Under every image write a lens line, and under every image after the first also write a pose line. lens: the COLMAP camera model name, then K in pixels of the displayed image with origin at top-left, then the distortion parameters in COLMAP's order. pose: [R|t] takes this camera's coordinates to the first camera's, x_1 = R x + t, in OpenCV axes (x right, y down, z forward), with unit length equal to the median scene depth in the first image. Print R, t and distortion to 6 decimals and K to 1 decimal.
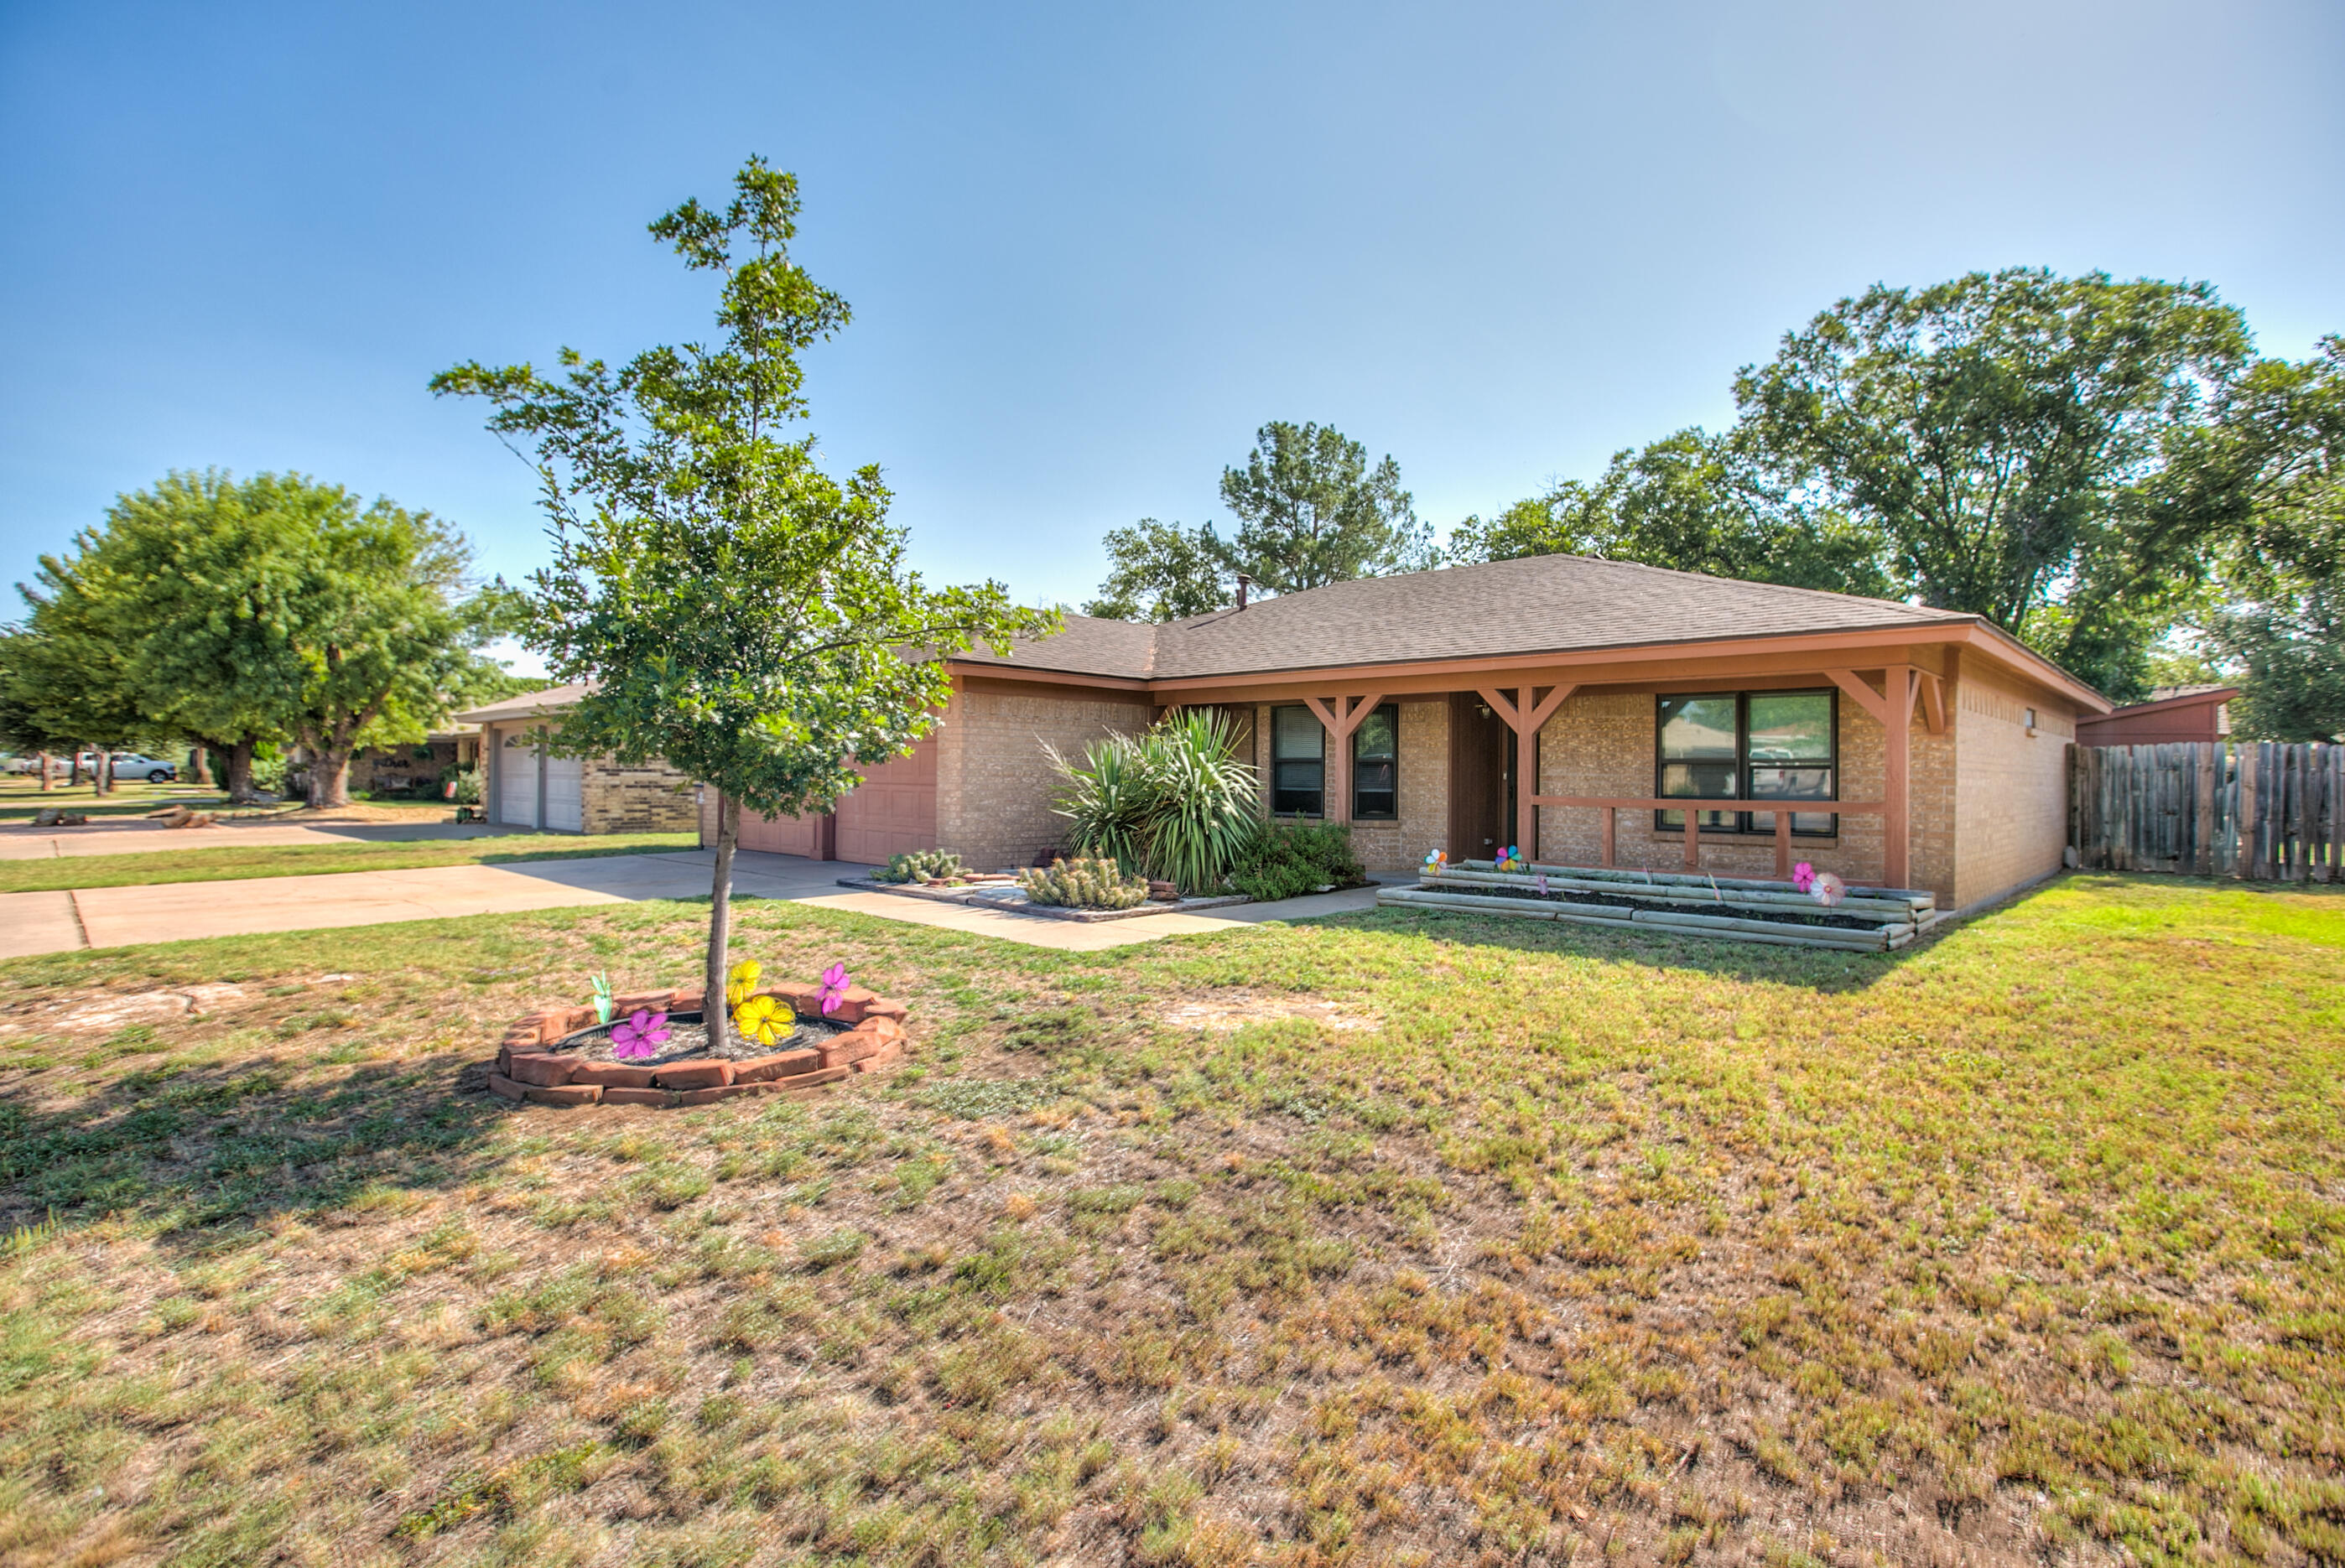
lens RADIAL K [[1104.8, 0, 1172.5], [0, 1104.8, 784.0], [0, 0, 1]] dist [-0.002753, -0.000177]
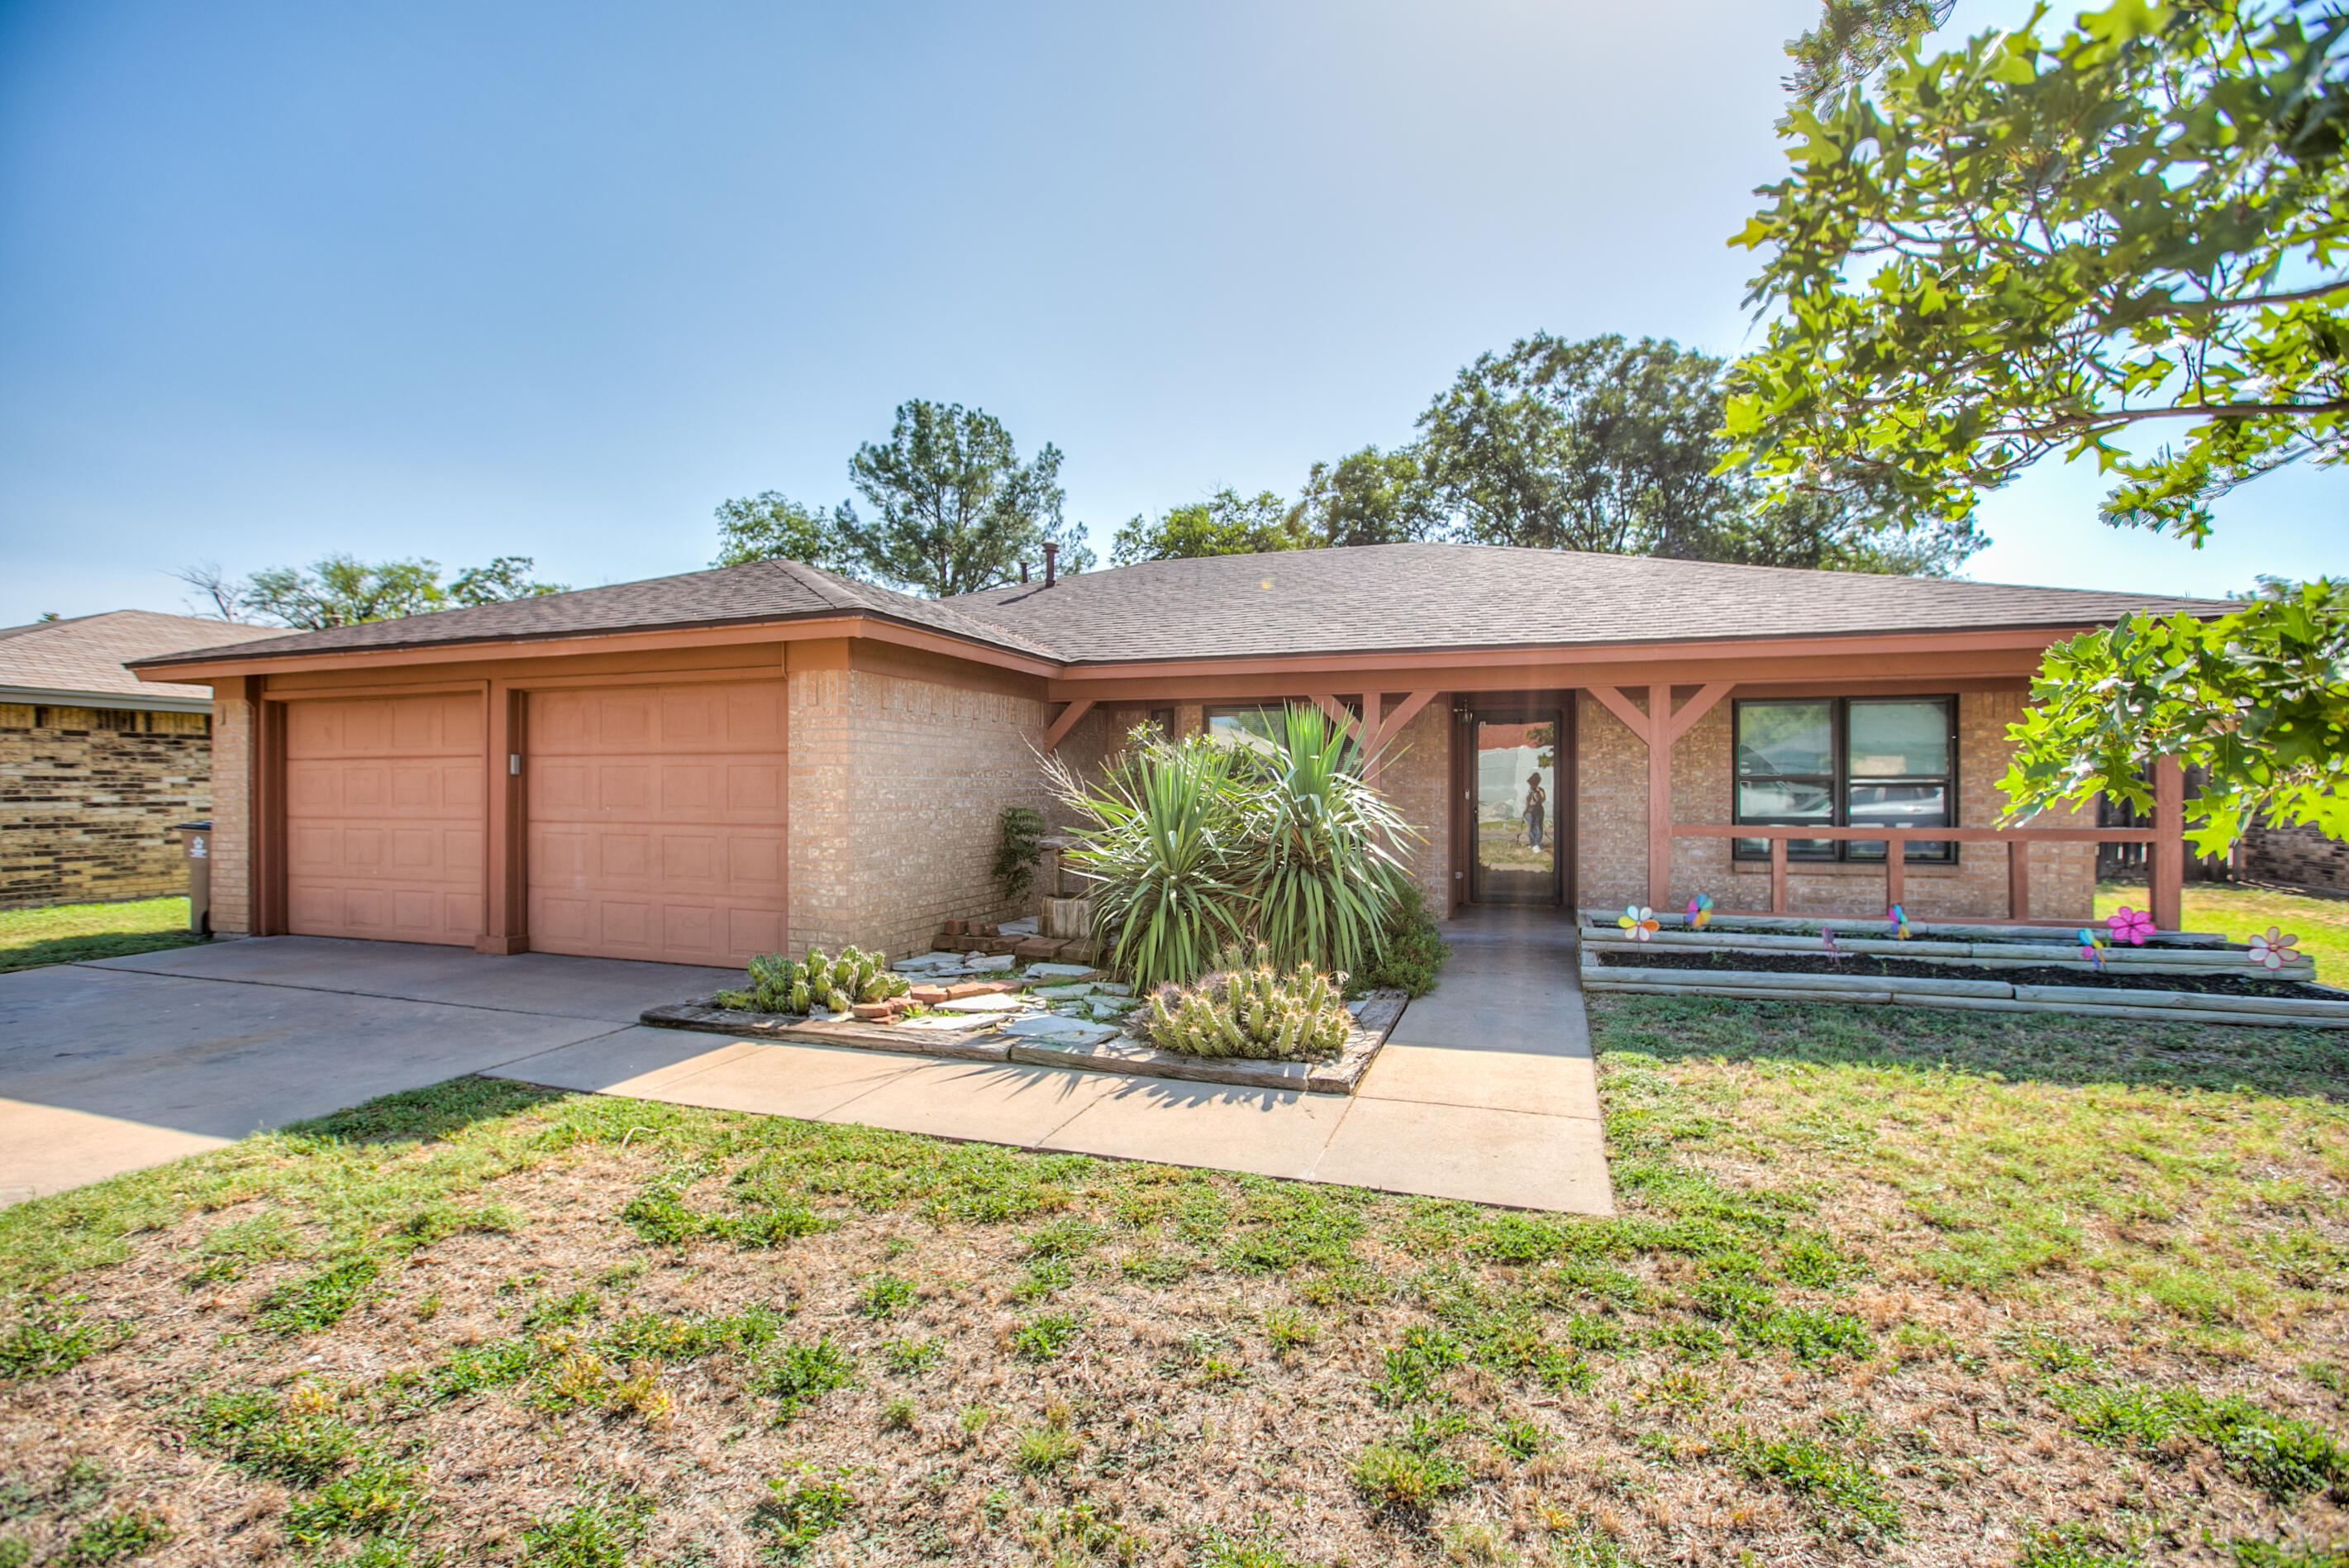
lens RADIAL K [[1081.9, 0, 1174.5], [0, 1081.9, 784.0], [0, 0, 1]] dist [-0.064571, 0.034981]
pose [[0.912701, -0.008966, 0.408530, -0.124145], [0.012281, 0.999910, -0.005492, -0.007773], [-0.408444, 0.010030, 0.912728, 0.190949]]
